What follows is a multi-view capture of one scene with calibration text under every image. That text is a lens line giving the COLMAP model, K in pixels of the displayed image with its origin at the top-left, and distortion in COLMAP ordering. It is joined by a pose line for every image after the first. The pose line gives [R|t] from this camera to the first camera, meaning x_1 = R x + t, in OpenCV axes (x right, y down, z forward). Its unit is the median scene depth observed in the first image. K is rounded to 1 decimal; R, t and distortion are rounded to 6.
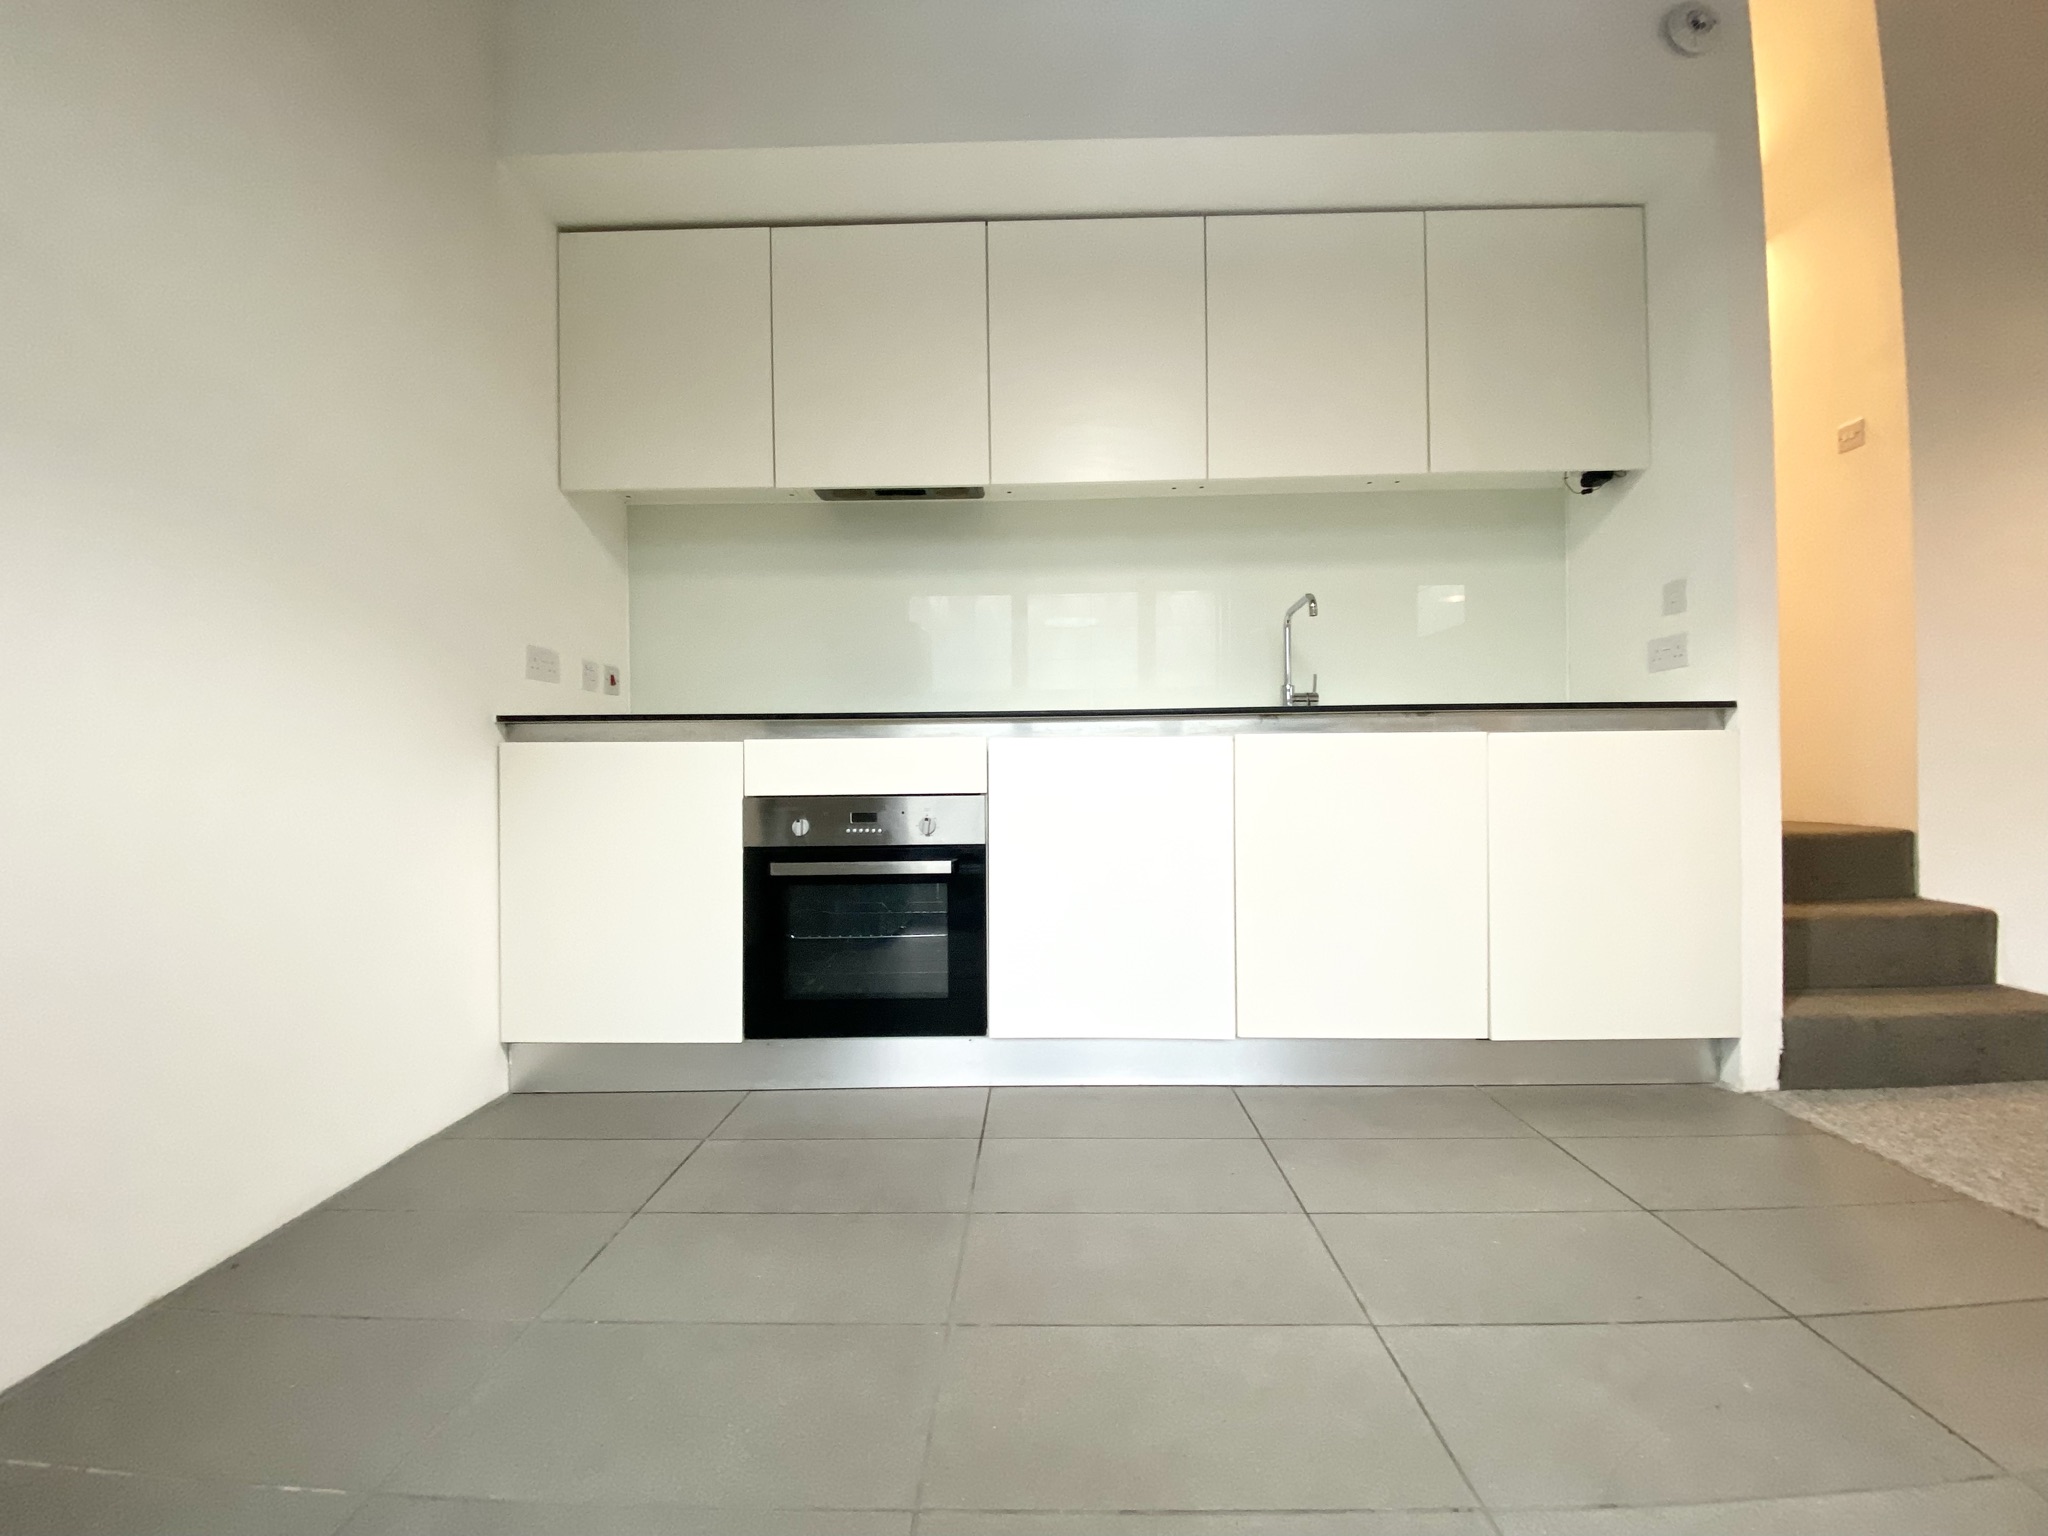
lens RADIAL K [[832.0, 0, 1028.3], [0, 832.0, 767.7], [0, 0, 1]] dist [-0.011564, -0.000830]
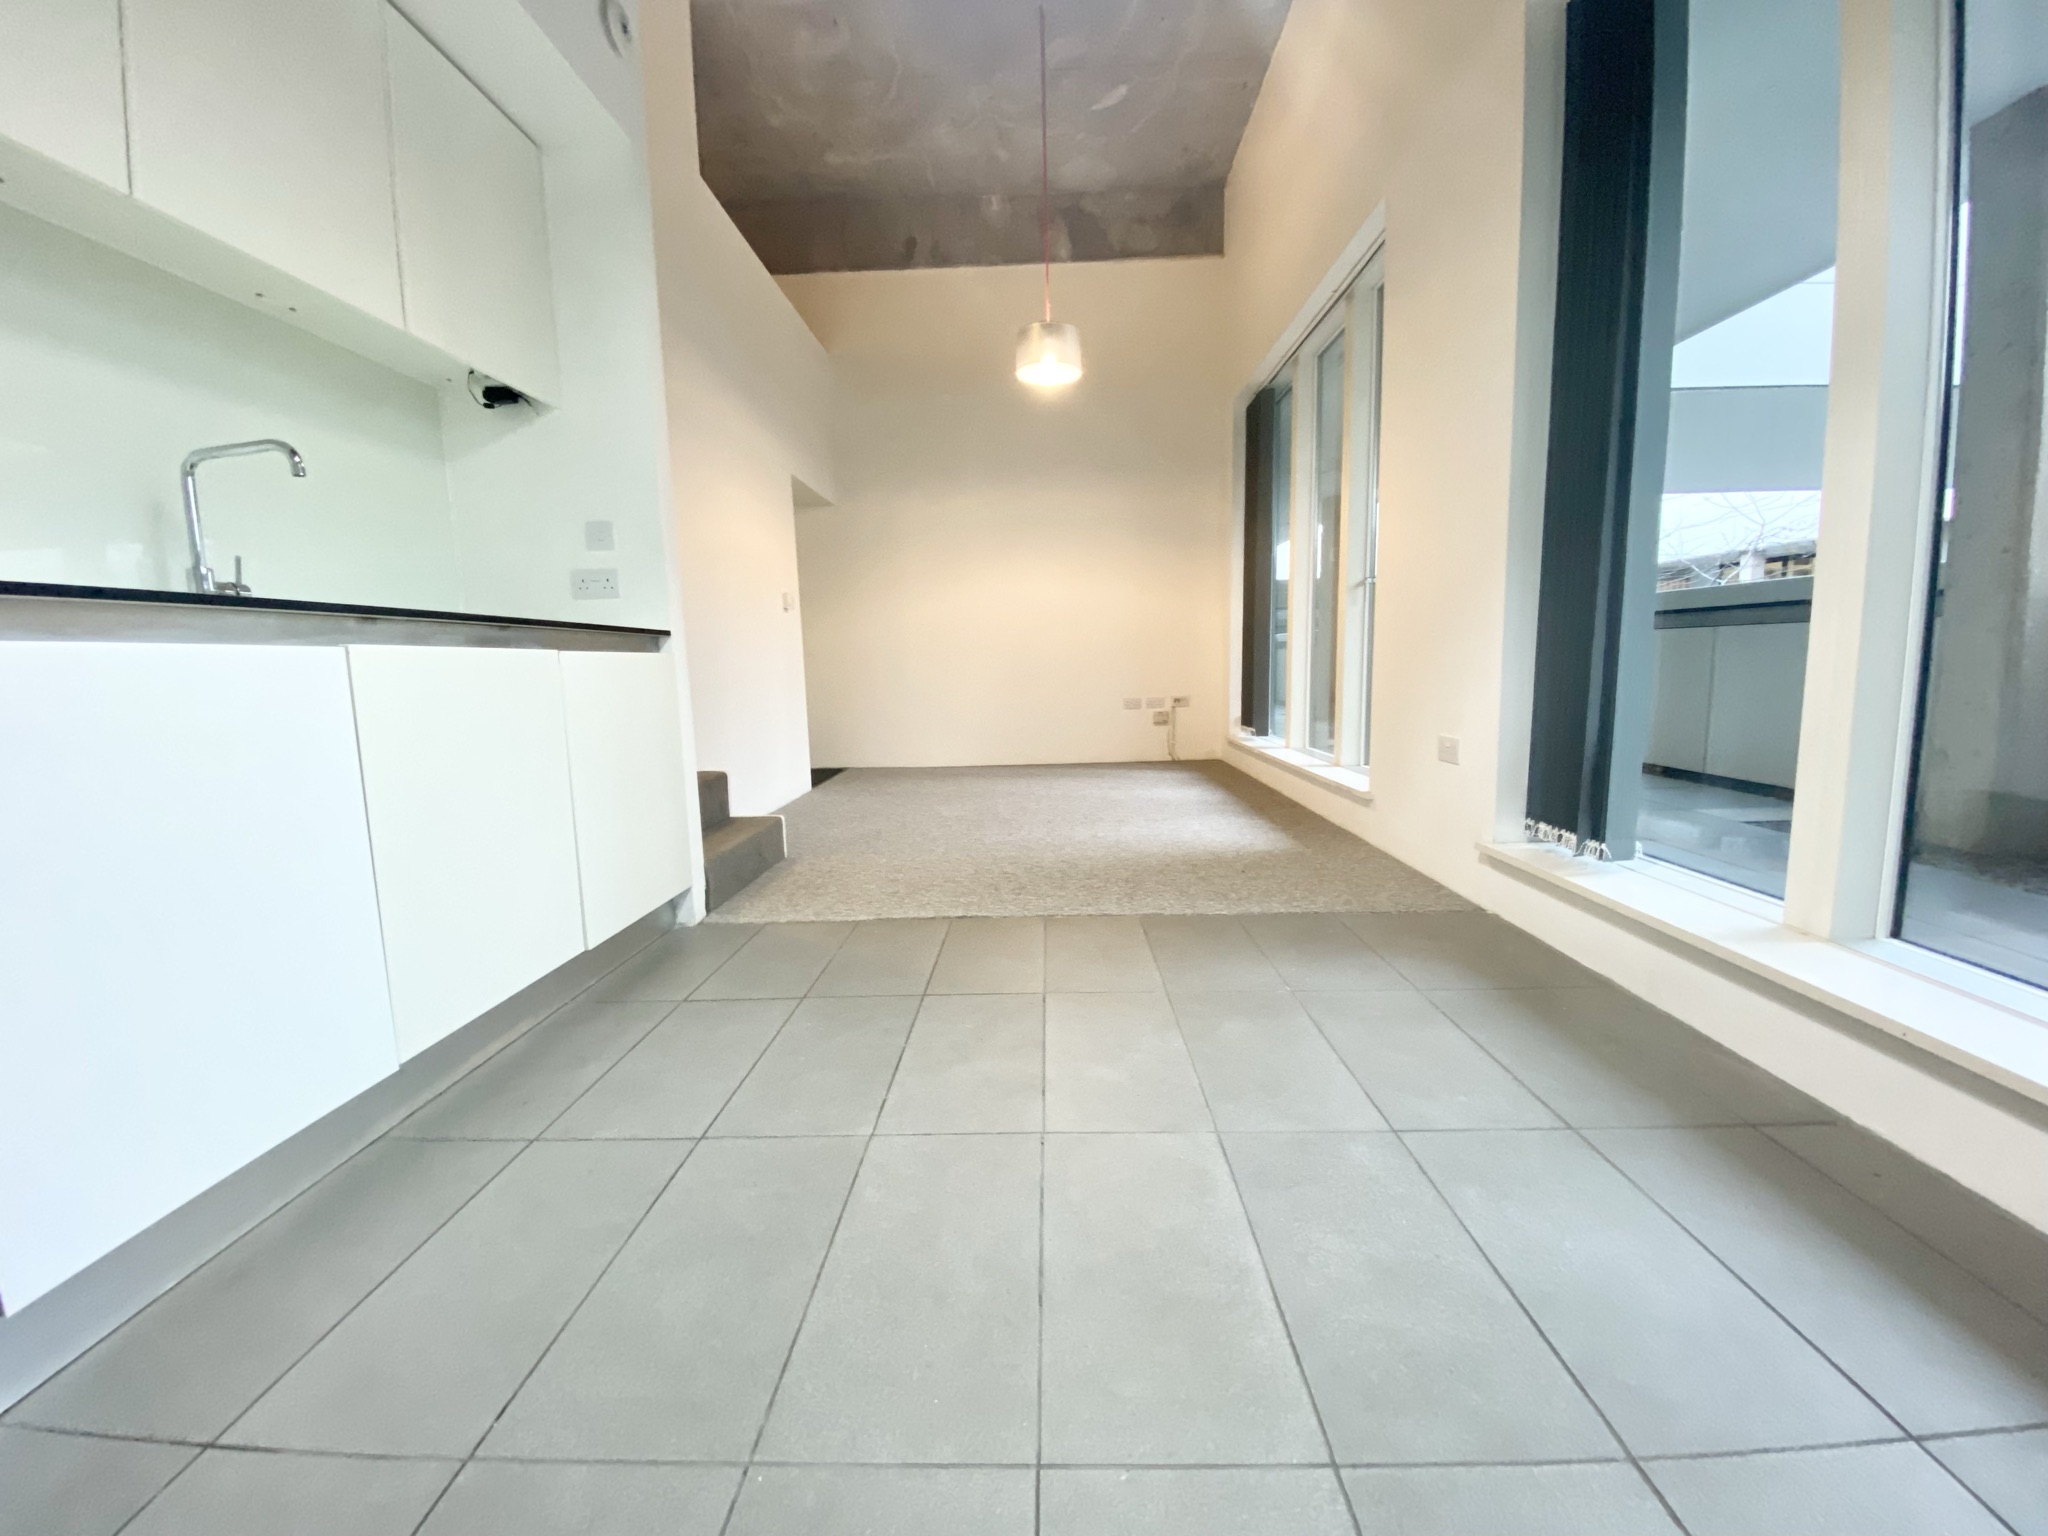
lens RADIAL K [[832.0, 0, 1028.4], [0, 832.0, 768.3], [0, 0, 1]] dist [-0.011564, -0.000830]
pose [[-0.013525, -0.118109, 0.992908, -0.441000], [0.011776, 0.992912, 0.118270, -0.013818], [-0.999839, 0.013292, -0.012039, 0.444679]]
